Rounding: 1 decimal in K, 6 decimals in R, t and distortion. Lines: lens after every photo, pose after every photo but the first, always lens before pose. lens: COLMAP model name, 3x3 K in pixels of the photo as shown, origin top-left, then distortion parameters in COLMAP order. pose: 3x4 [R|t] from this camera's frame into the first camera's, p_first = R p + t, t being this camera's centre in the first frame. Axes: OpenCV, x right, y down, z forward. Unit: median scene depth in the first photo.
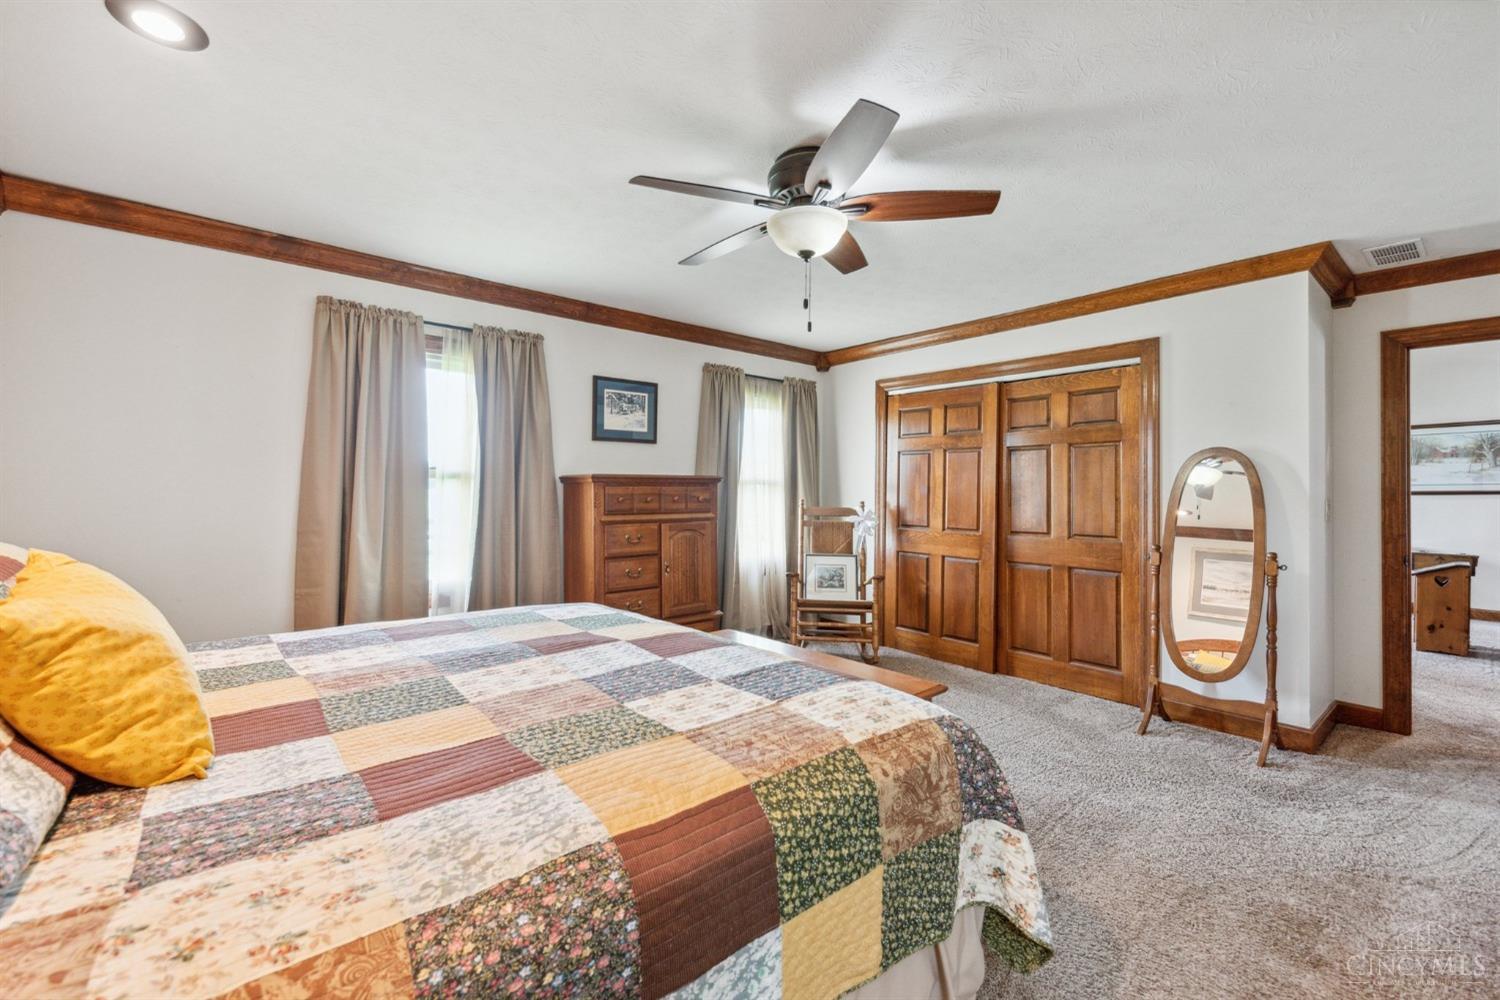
lens RADIAL K [[618.3, 0, 750.0], [0, 618.3, 500.0], [0, 0, 1]] dist [0.000213, 0.000054]
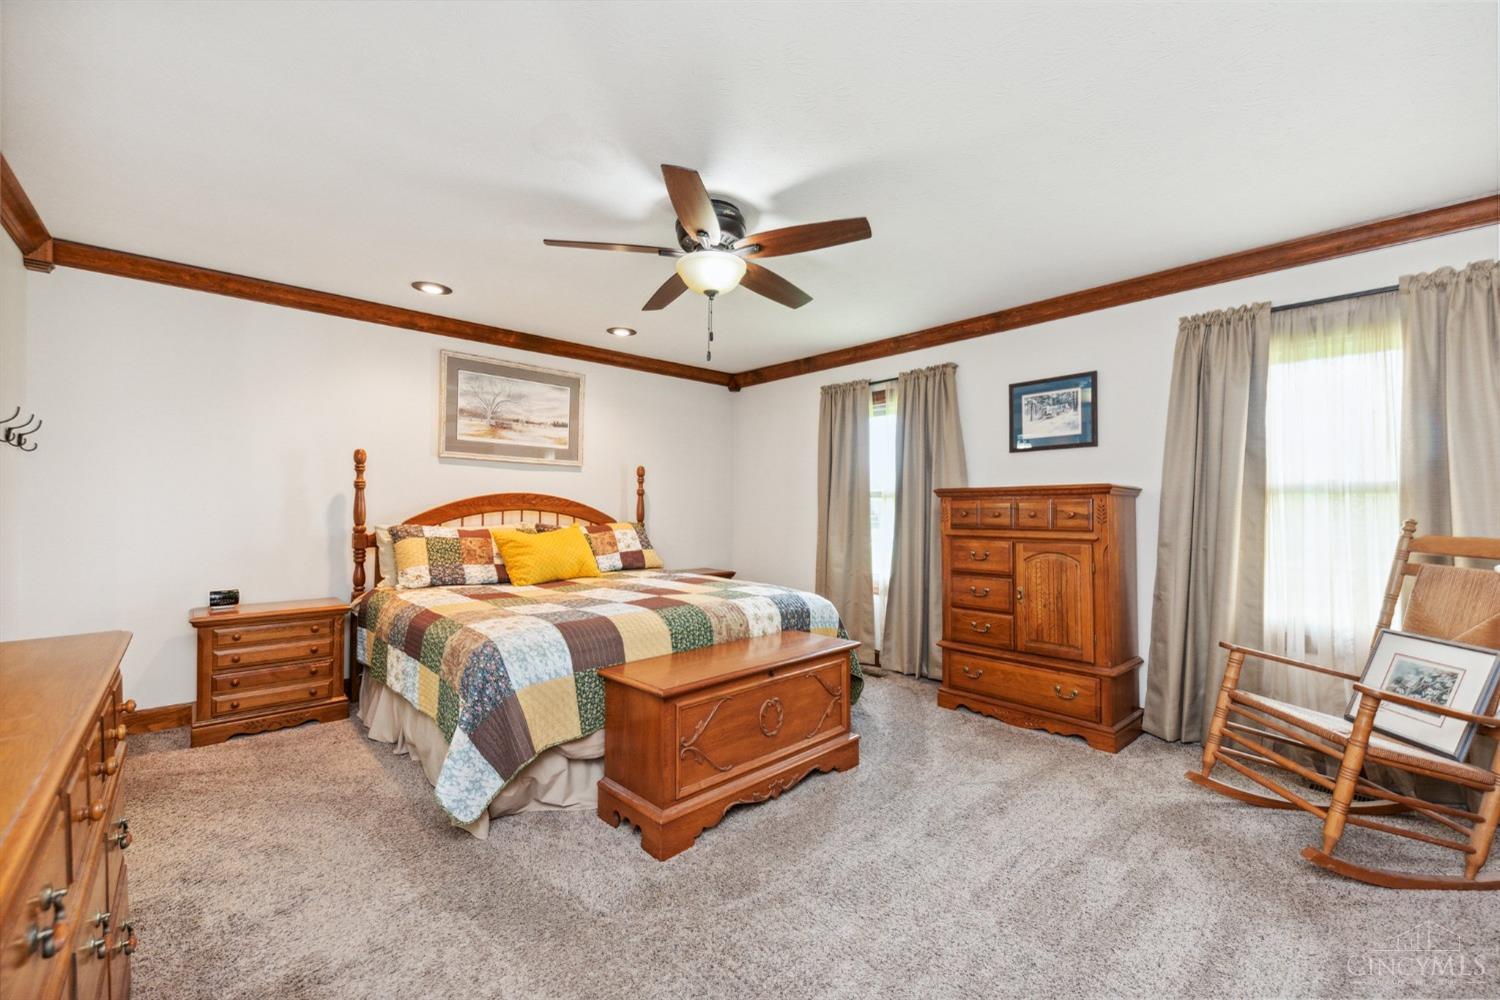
lens RADIAL K [[598.5, 0, 743.4], [0, 598.5, 516.4], [0, 0, 1]] dist [0.000968, 0.000053]
pose [[0.035393, 0.011372, -0.999309, 0.336855], [-0.012168, 0.999866, 0.010947, -0.001367], [0.999299, 0.011773, 0.035527, 0.283326]]
